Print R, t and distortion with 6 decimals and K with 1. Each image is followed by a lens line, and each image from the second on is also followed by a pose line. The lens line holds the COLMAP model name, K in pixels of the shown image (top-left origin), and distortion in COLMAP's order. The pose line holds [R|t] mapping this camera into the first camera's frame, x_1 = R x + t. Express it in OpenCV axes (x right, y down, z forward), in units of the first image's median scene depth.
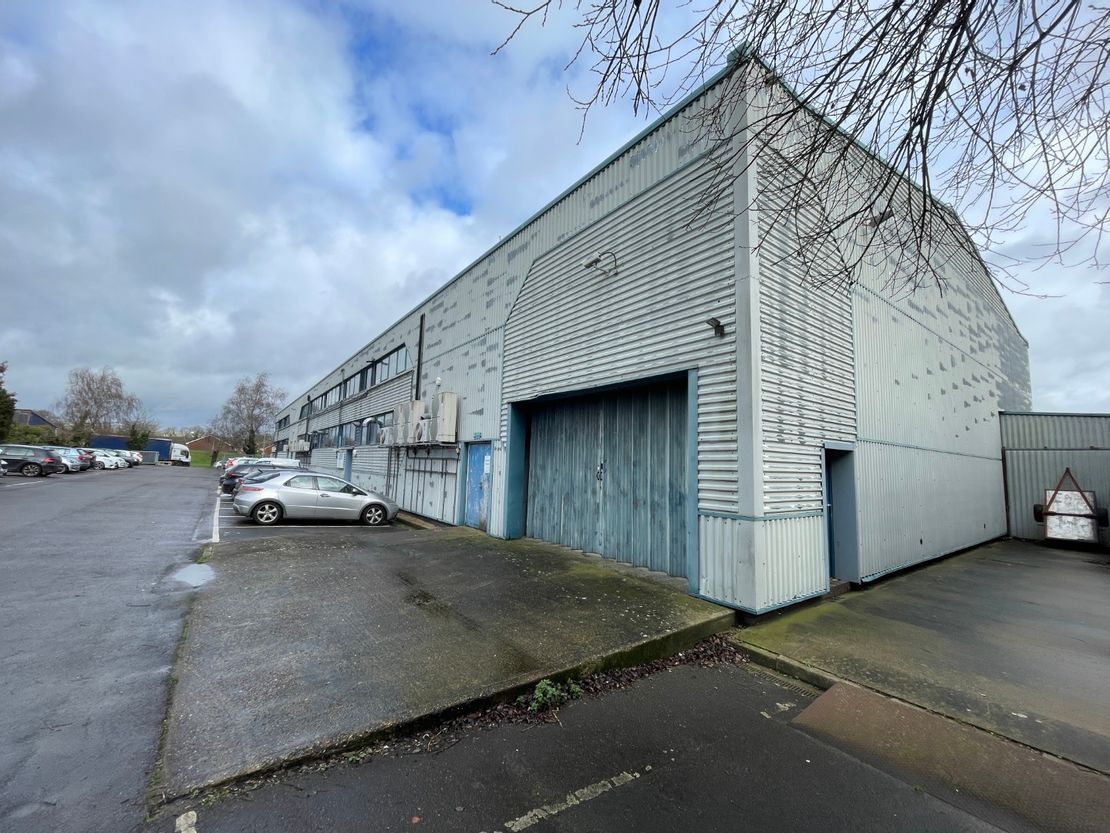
lens RADIAL K [[445.8, 0, 553.7], [0, 445.8, 421.4], [0, 0, 1]] dist [-0.002476, -0.000286]
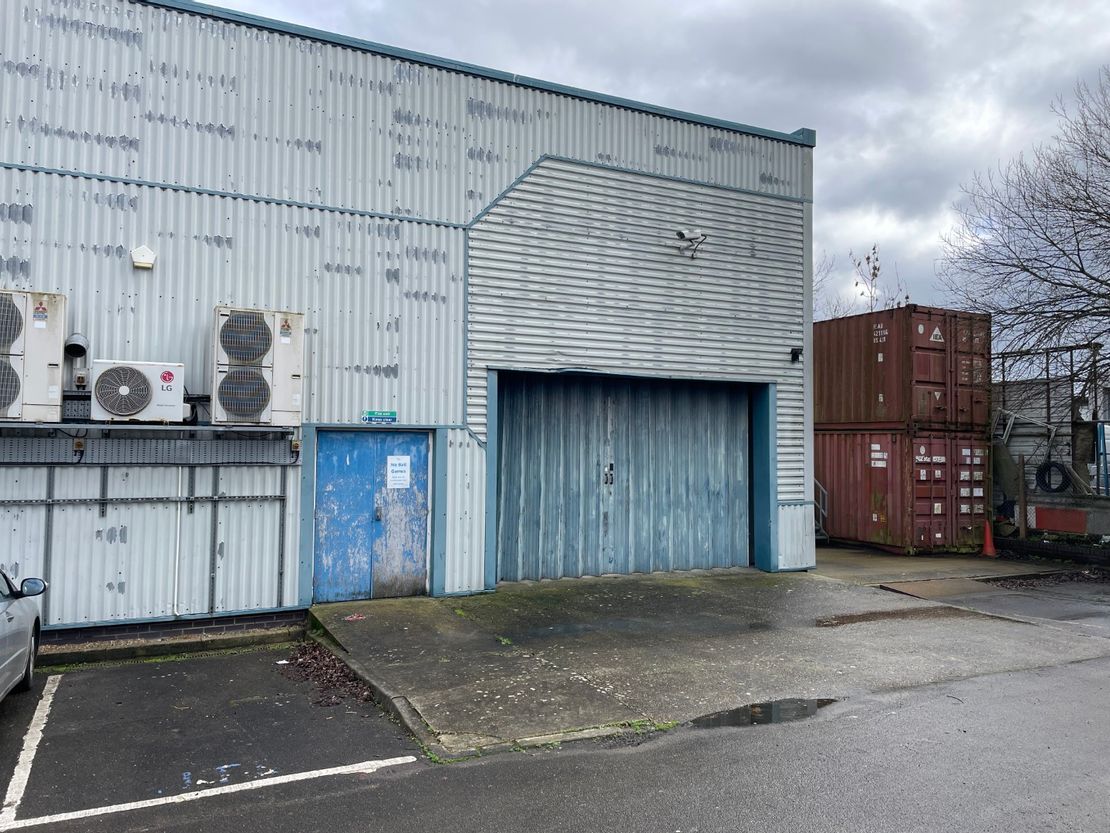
lens RADIAL K [[835.6, 0, 554.7], [0, 835.6, 407.5], [0, 0, 1]] dist [0.076677, -0.000960]
pose [[0.178344, 0.014251, 0.983865, -1.273333], [-0.100936, 0.994885, 0.003886, -0.002979], [-0.978778, -0.100000, 0.178870, 0.750980]]
